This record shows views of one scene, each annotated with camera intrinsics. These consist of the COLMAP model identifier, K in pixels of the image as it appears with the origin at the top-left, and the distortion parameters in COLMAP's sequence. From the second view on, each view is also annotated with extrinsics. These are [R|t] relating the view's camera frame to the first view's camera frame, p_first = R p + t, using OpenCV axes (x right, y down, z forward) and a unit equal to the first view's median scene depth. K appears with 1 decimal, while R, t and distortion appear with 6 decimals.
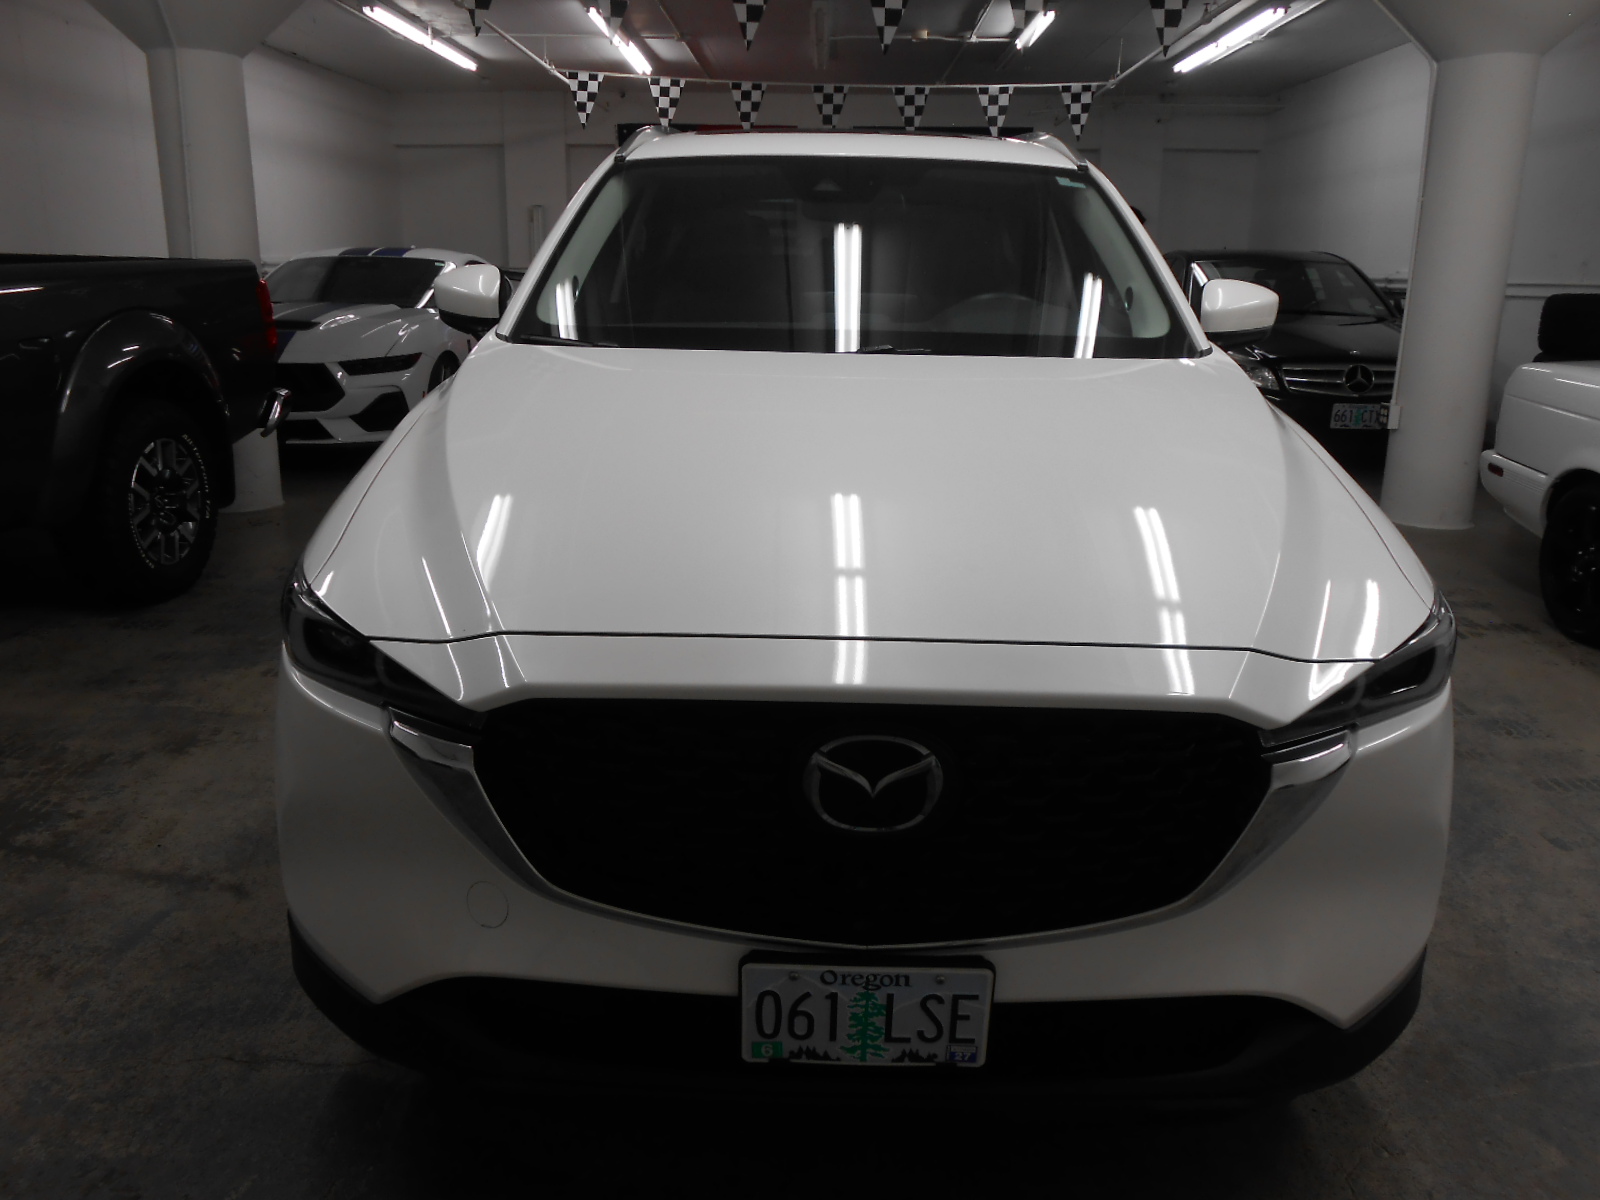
lens RADIAL K [[1221.8, 0, 800.7], [0, 1221.8, 593.7], [0, 0, 1]] dist [-0.011745, 0.003956]
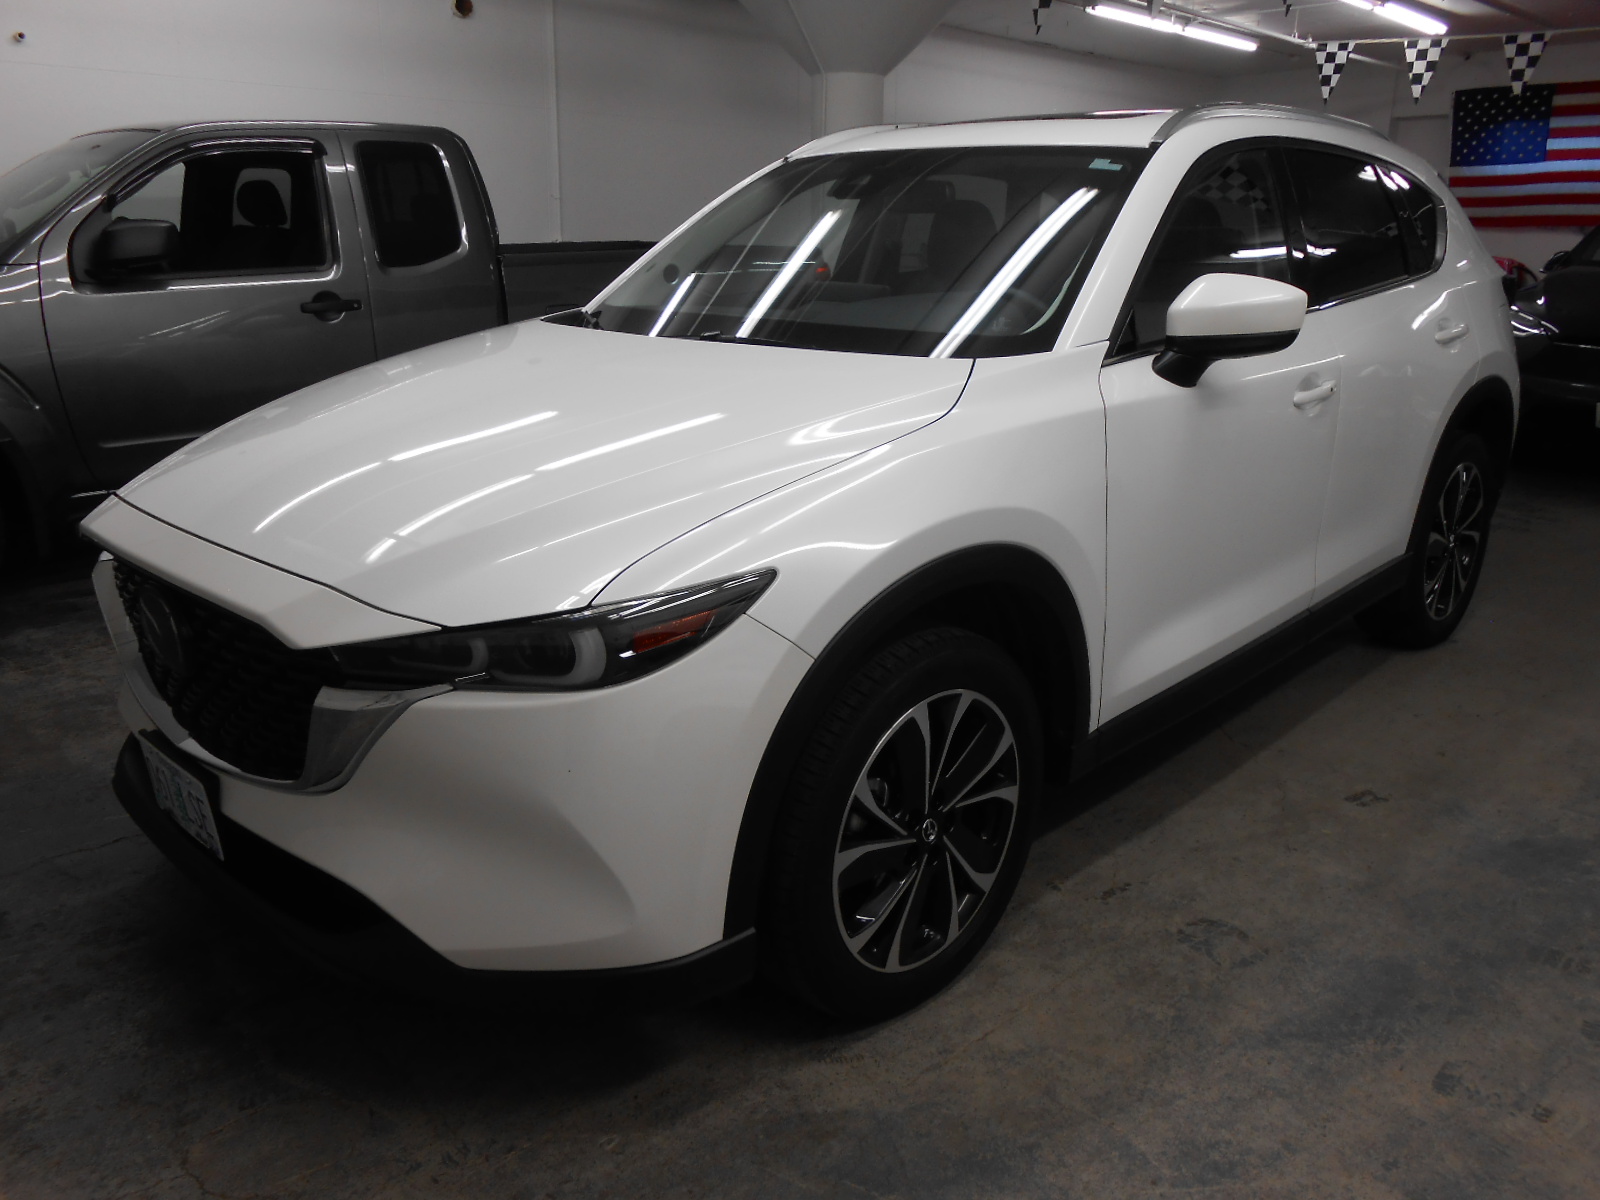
lens RADIAL K [[1221.8, 0, 800.5], [0, 1221.8, 602.7], [0, 0, 1]] dist [-0.011745, 0.003956]
pose [[0.729318, 0.187365, -0.658020, 0.216944], [-0.174195, 0.980927, 0.086240, -0.018080], [0.661628, 0.051728, 0.748046, 0.059133]]
